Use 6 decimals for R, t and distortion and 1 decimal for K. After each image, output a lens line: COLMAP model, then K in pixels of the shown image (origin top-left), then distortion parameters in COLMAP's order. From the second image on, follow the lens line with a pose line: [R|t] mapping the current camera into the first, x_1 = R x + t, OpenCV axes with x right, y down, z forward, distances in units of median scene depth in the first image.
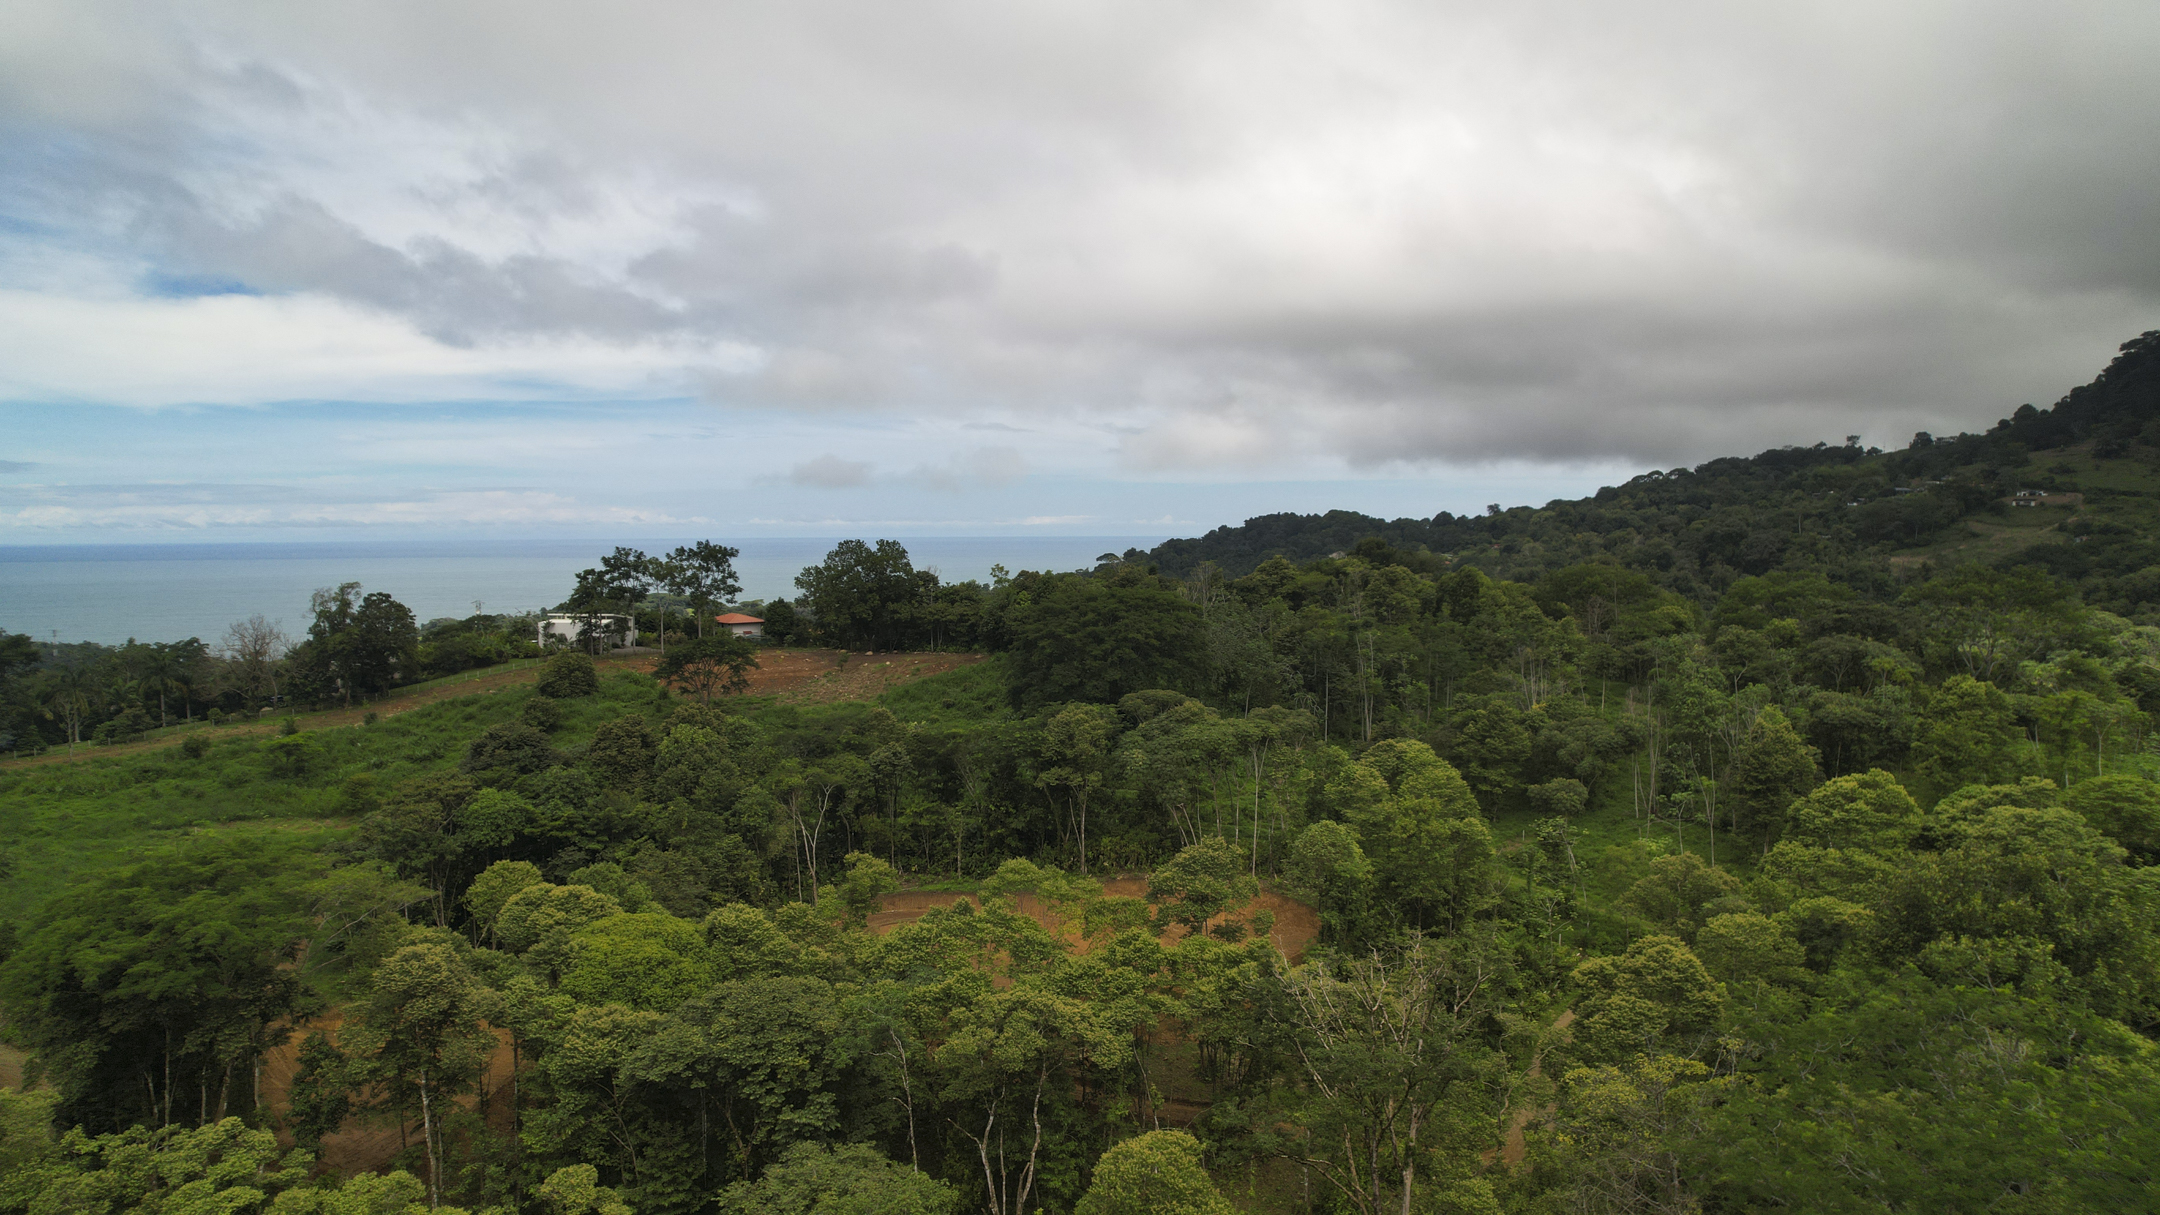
lens RADIAL K [[1382.6, 0, 1080.0], [0, 1382.6, 607.5], [0, 0, 1]] dist [-0.069787, 0.059651]
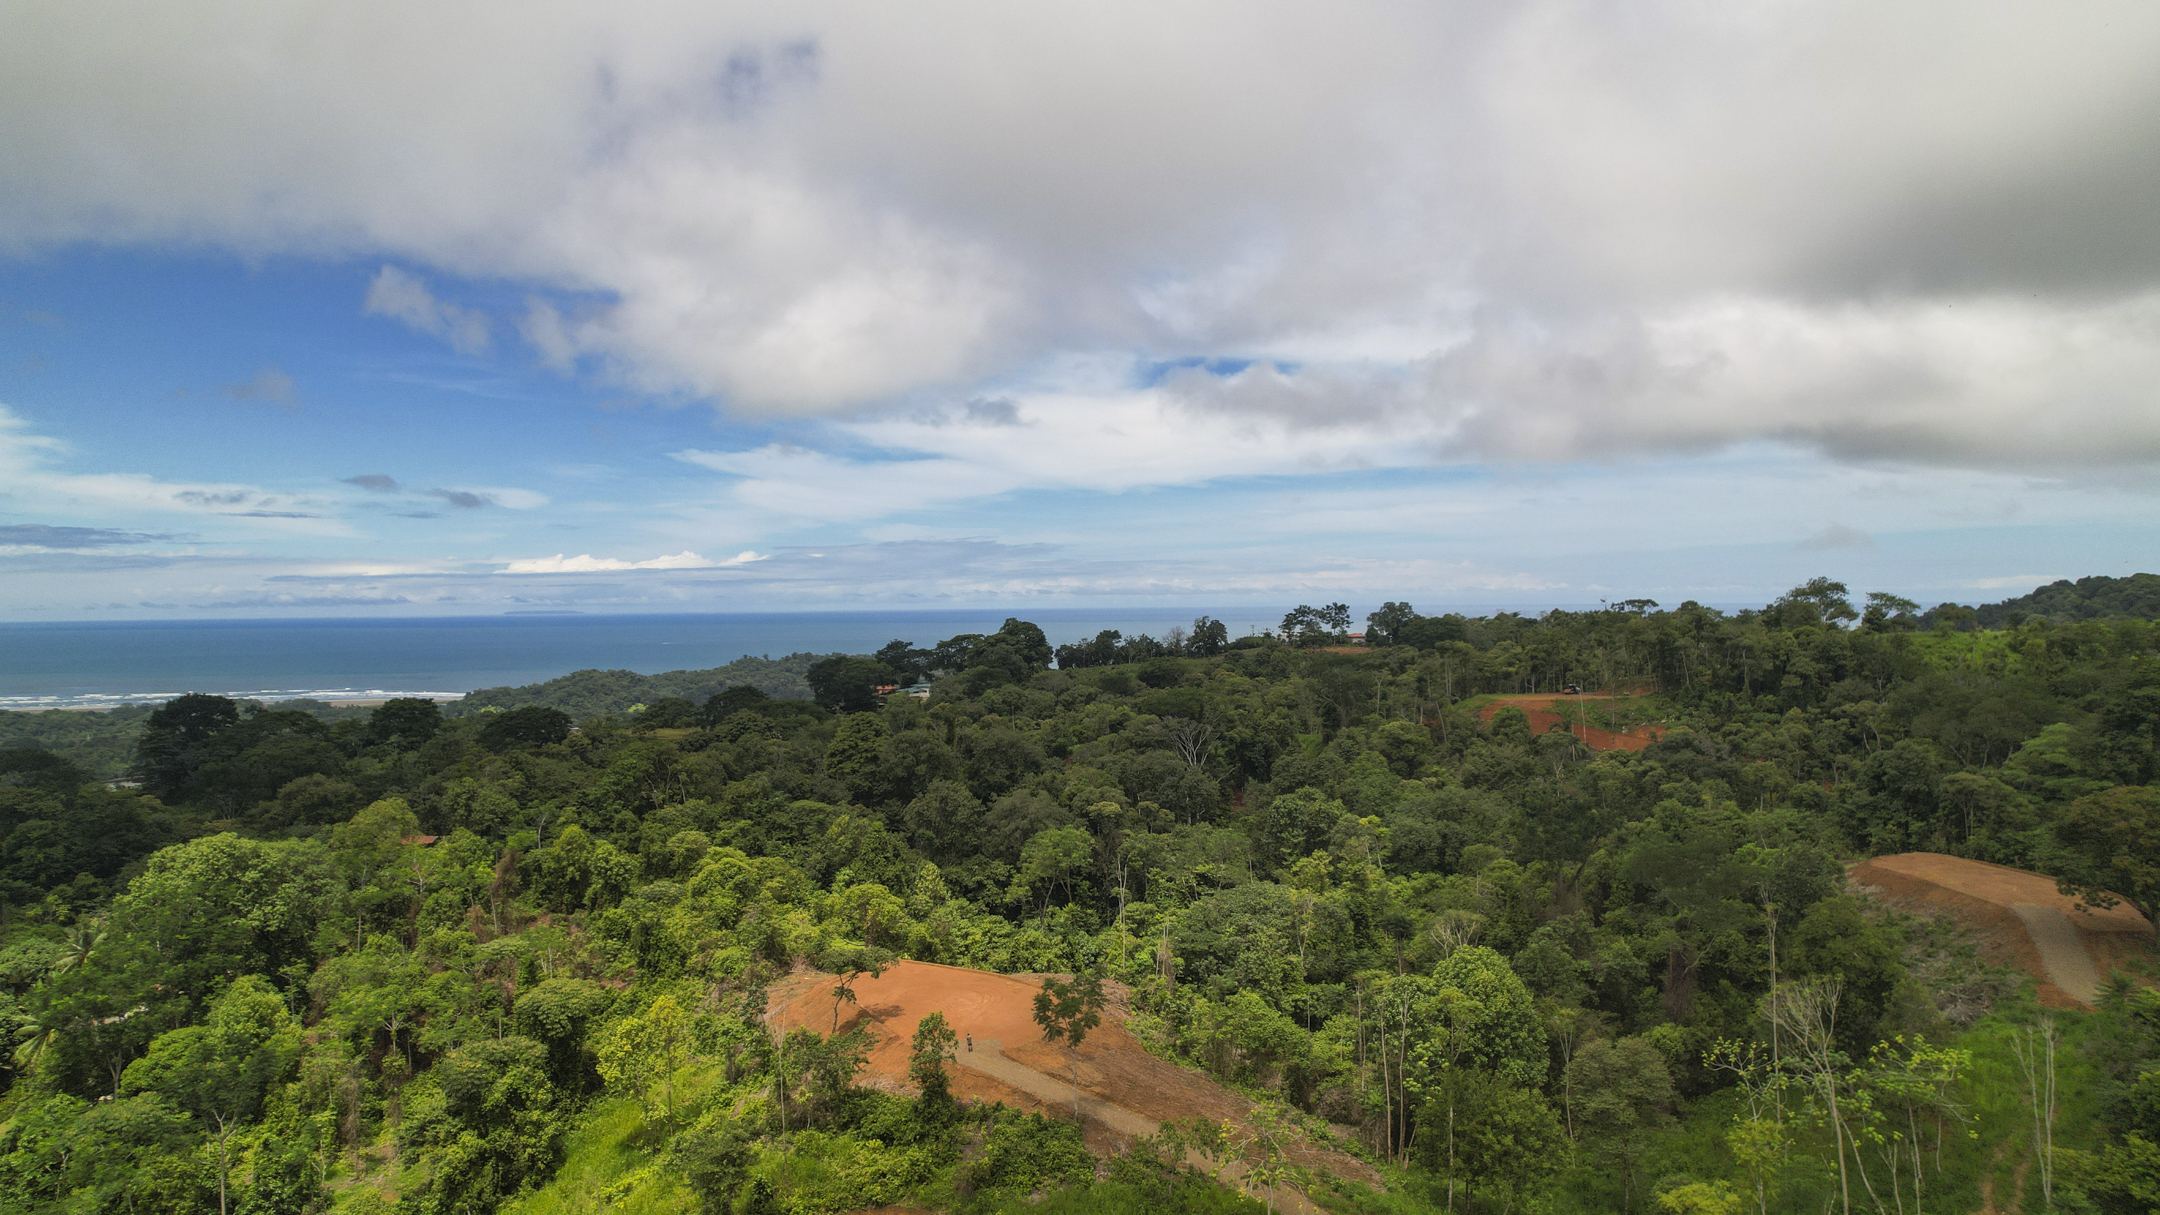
lens RADIAL K [[1372.6, 0, 1080.0], [0, 1372.6, 607.5], [0, 0, 1]] dist [-0.072355, 0.065684]
pose [[0.806986, 0.001462, -0.590569, 1.399656], [-0.029210, 0.998872, -0.037441, 0.115635], [0.589848, 0.047464, 0.806118, -2.185095]]
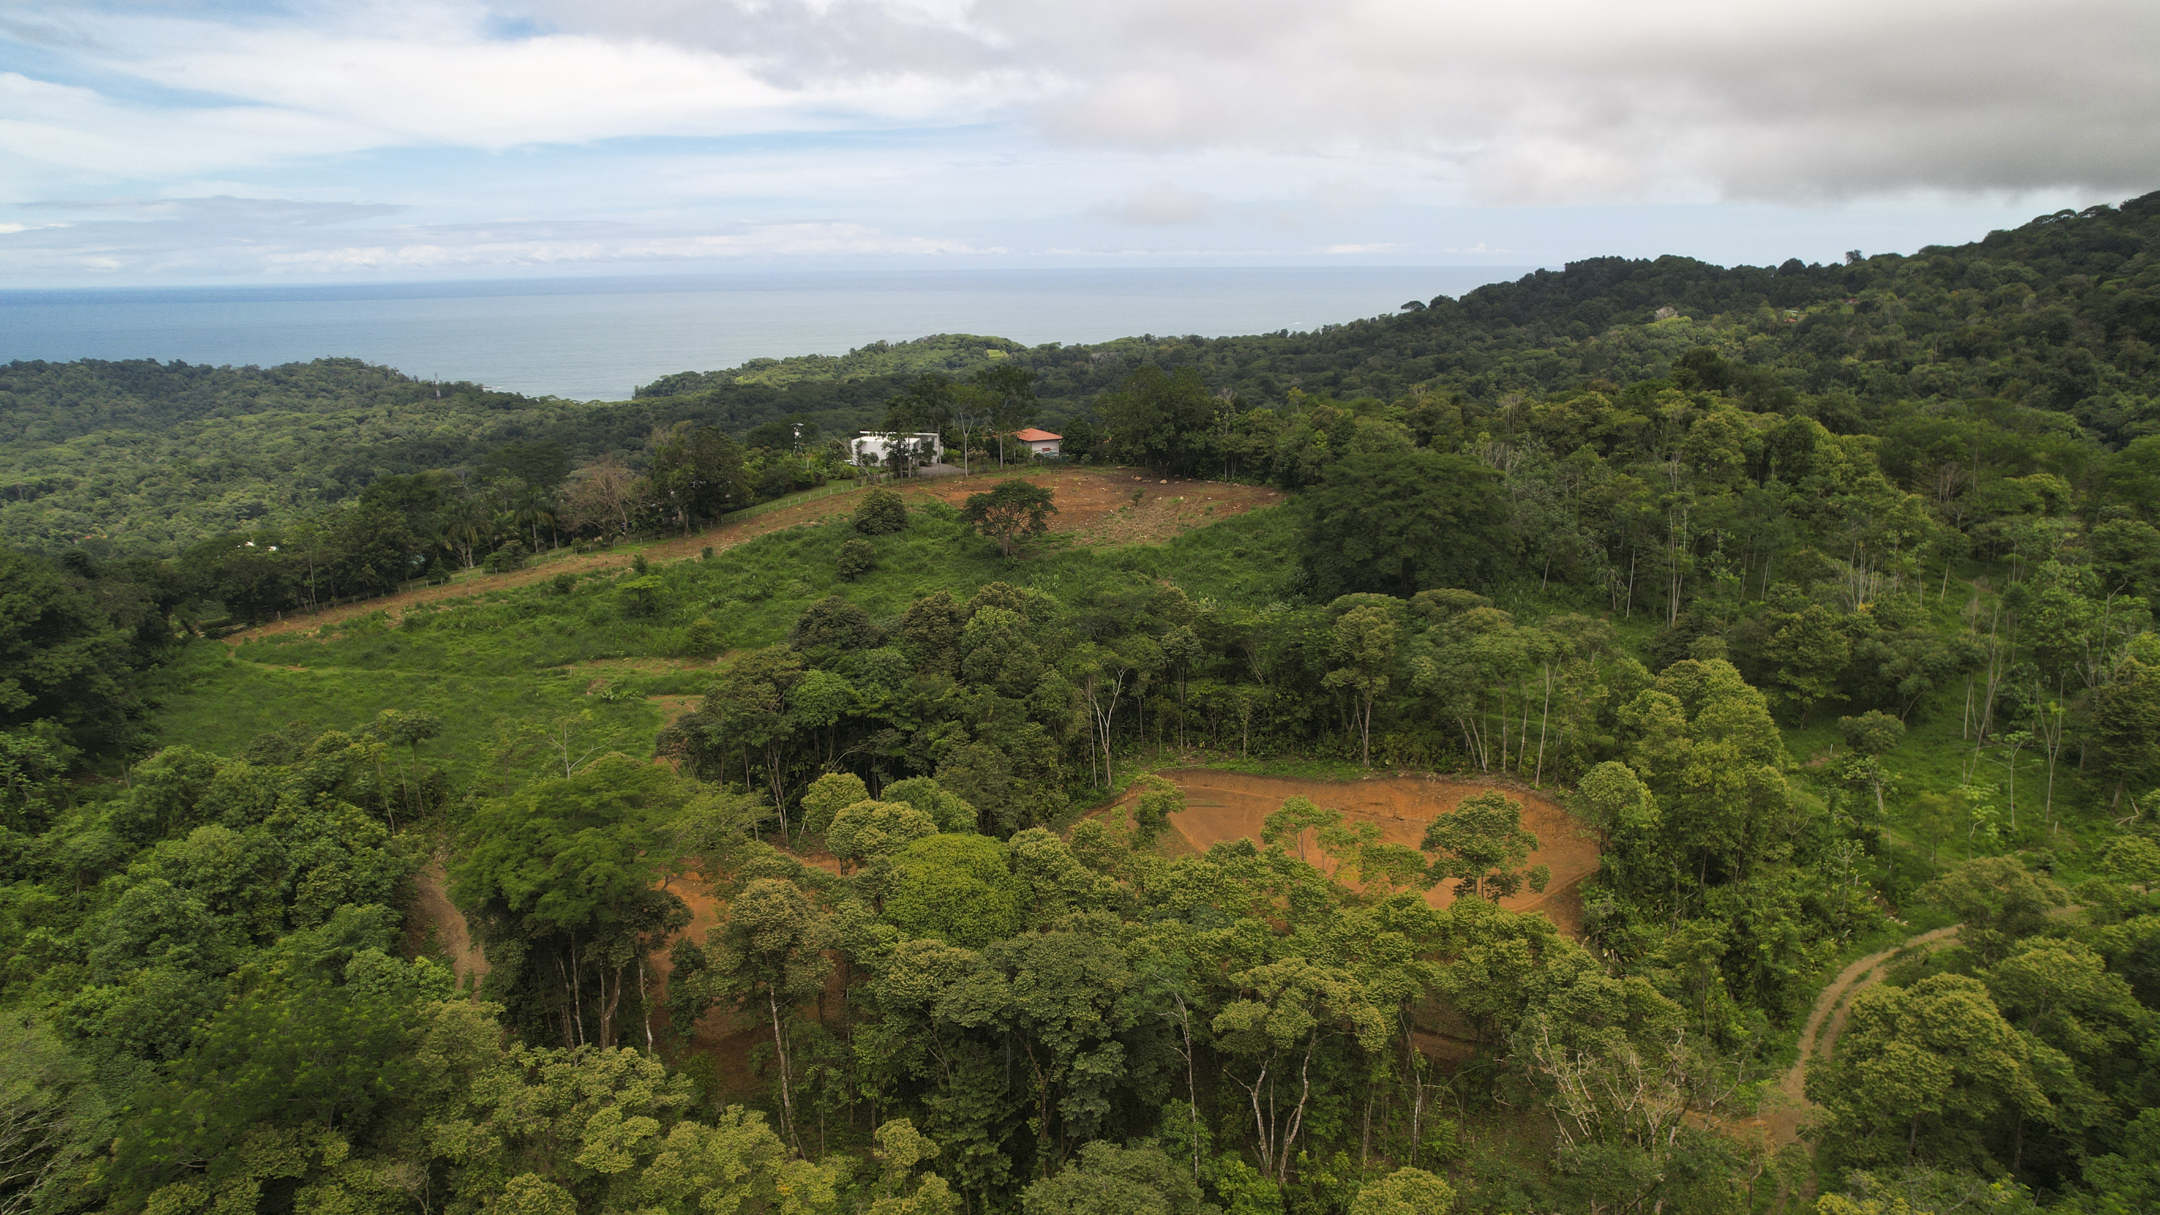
lens RADIAL K [[1384.2, 0, 1079.3], [0, 1384.2, 616.2], [0, 0, 1]] dist [-0.083055, 0.079157]
pose [[0.977463, 0.047075, -0.205791, -0.000218], [-0.005729, 0.980377, 0.197050, -0.113221], [0.211029, -0.191430, 0.958552, -0.005374]]
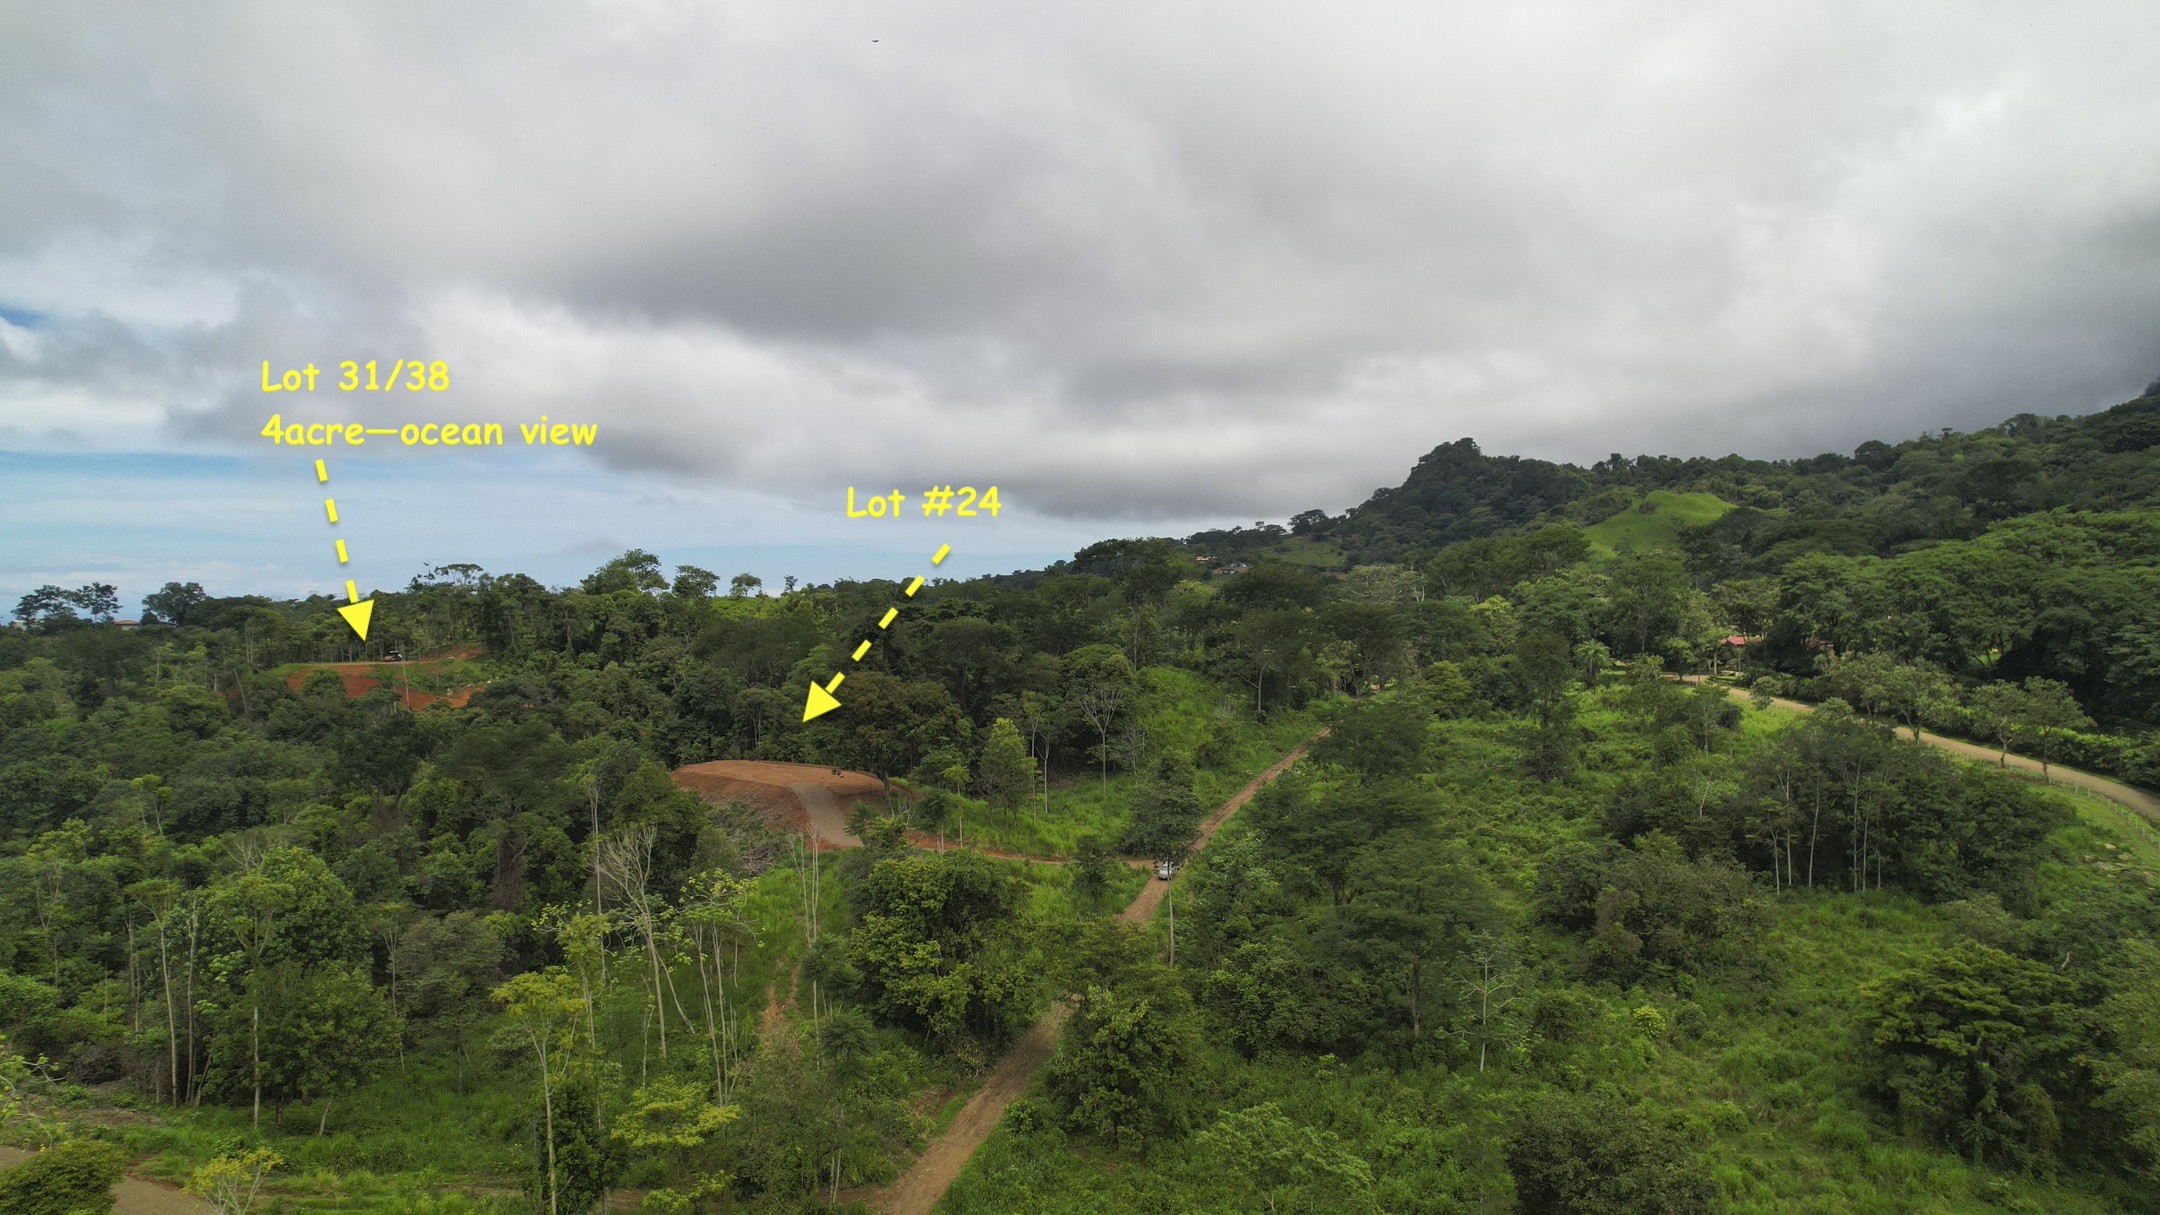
lens RADIAL K [[1385.9, 0, 1076.3], [0, 1385.9, 612.8], [0, 0, 1]] dist [-0.086103, 0.078542]
pose [[0.984055, 0.001202, 0.177861, 1.400327], [0.007577, 0.998786, -0.048676, 0.185080], [-0.177704, 0.049247, 0.982851, -2.181399]]
